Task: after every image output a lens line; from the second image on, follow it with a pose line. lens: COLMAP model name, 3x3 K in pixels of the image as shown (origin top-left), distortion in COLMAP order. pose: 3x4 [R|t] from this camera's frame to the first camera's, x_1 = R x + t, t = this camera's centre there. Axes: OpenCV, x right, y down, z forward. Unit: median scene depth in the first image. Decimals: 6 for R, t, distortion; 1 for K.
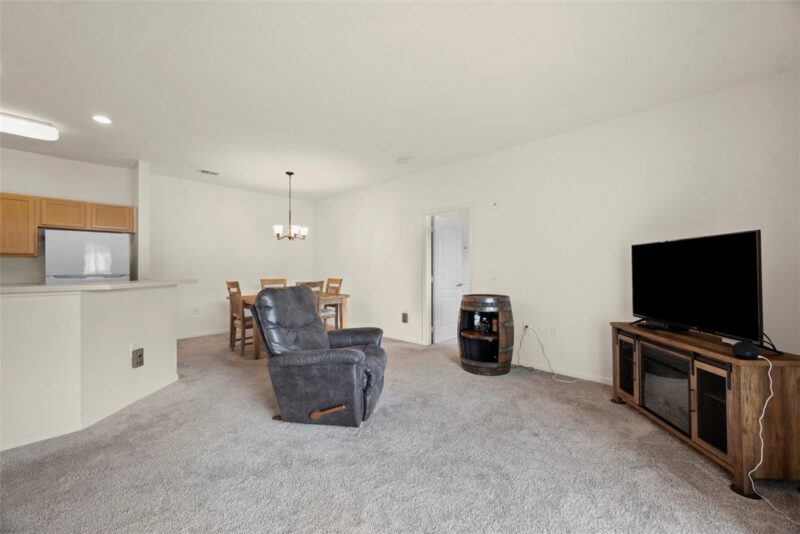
lens RADIAL K [[315.6, 0, 400.0], [0, 315.6, 267.0], [0, 0, 1]] dist [-0.000766, -0.000144]
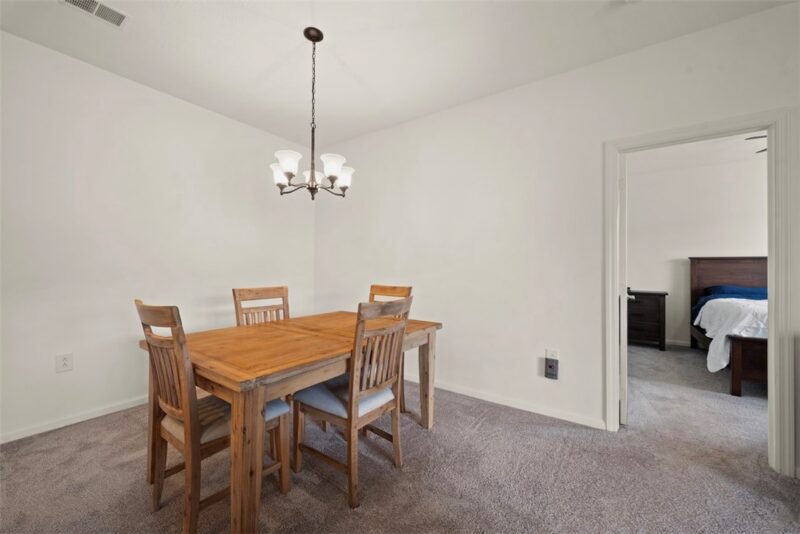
lens RADIAL K [[320.3, 0, 400.0], [0, 320.3, 267.0], [0, 0, 1]] dist [-0.001696, -0.000224]
pose [[0.989003, 0.007540, 0.147704, -0.306220], [-0.007794, 0.999969, 0.001137, 0.007659], [-0.147691, -0.002276, 0.989031, 0.586774]]
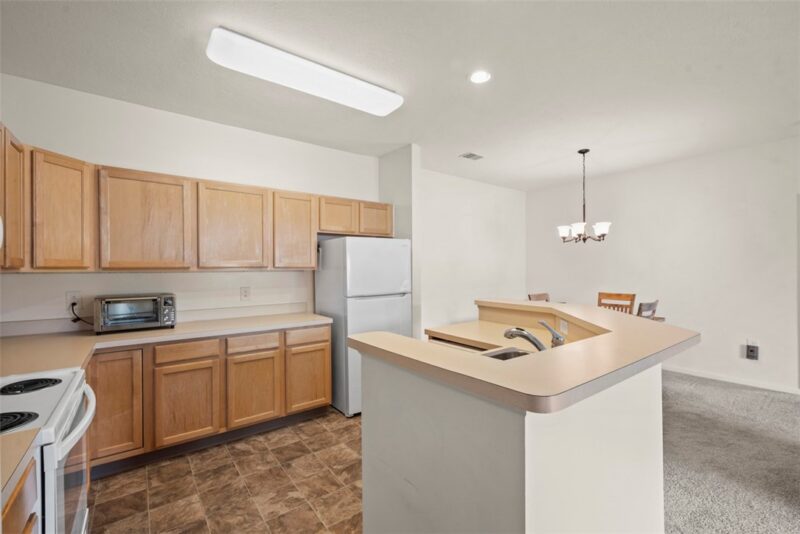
lens RADIAL K [[352.0, 0, 400.0], [0, 352.0, 267.0], [0, 0, 1]] dist [-0.000818, 0.000087]
pose [[0.987918, -0.006040, -0.154862, -0.666466], [0.007113, 0.999954, 0.006372, -0.038283], [0.154816, -0.007396, 0.987916, 0.131134]]
